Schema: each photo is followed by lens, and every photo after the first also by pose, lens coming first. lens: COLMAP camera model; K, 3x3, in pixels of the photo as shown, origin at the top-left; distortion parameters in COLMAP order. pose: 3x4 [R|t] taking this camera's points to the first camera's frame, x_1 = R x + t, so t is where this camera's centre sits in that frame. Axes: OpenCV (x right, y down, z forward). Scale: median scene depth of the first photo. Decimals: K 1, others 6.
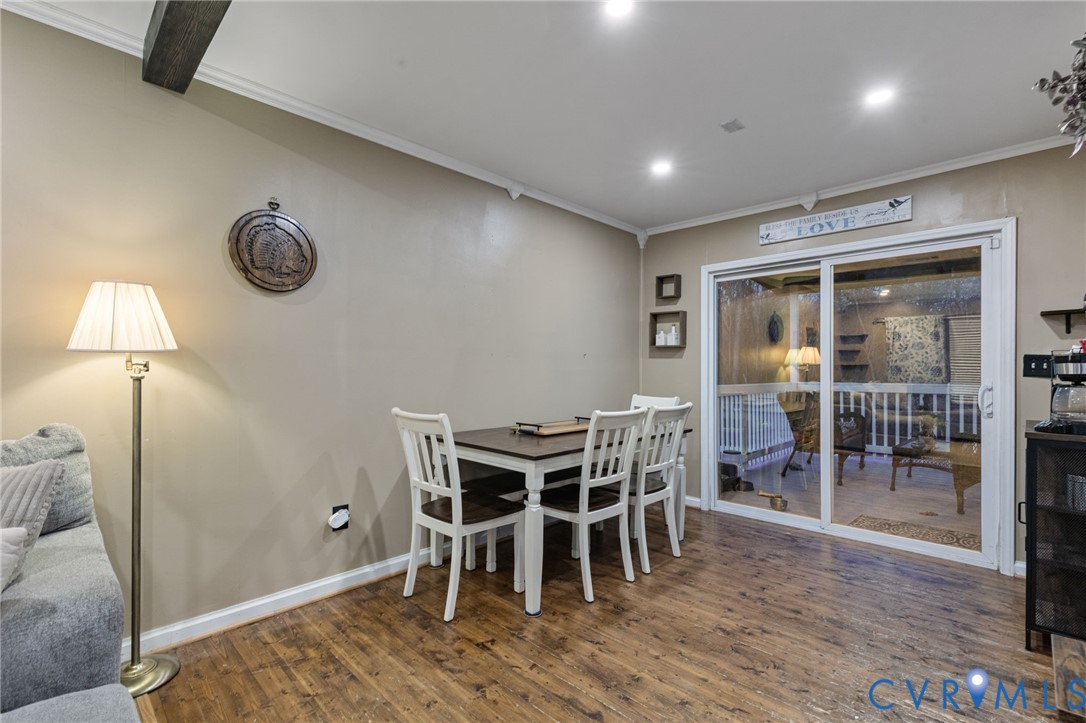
lens RADIAL K [[494.6, 0, 543.8], [0, 494.6, 366.1], [0, 0, 1]] dist [0.008838, -0.002806]
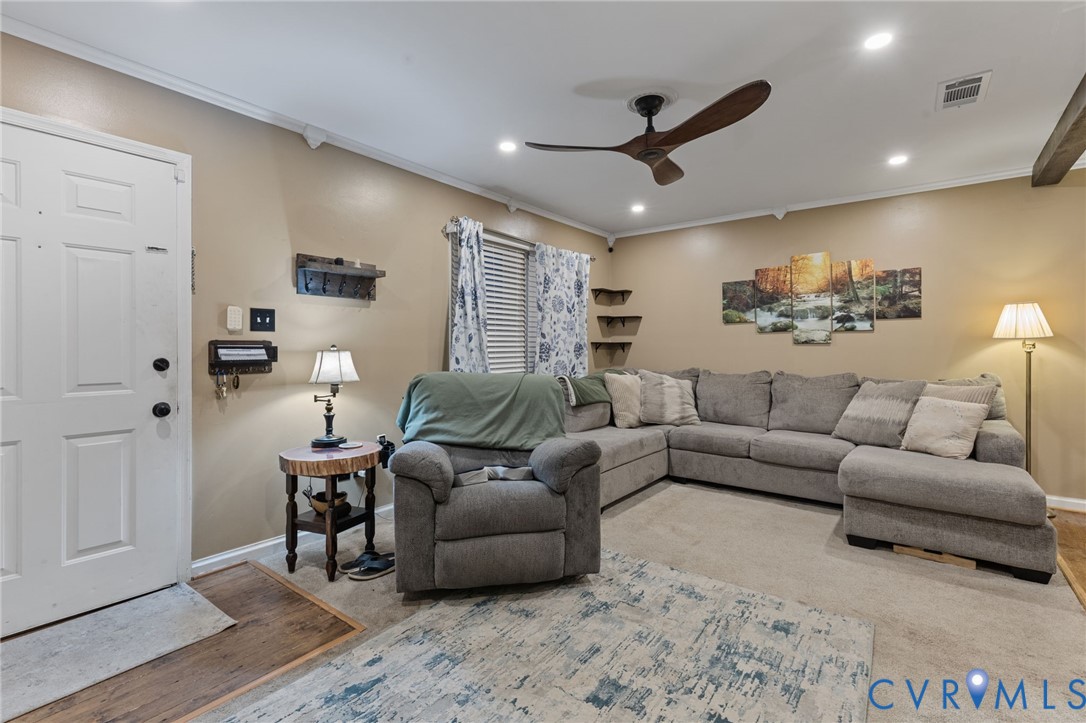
lens RADIAL K [[494.6, 0, 544.5], [0, 494.6, 352.3], [0, 0, 1]] dist [0.008838, -0.002806]
pose [[0.141146, 0.007062, -0.989964, 0.834702], [0.005108, 0.999956, 0.007862, 0.001216], [0.989976, -0.006166, 0.141104, -1.143485]]
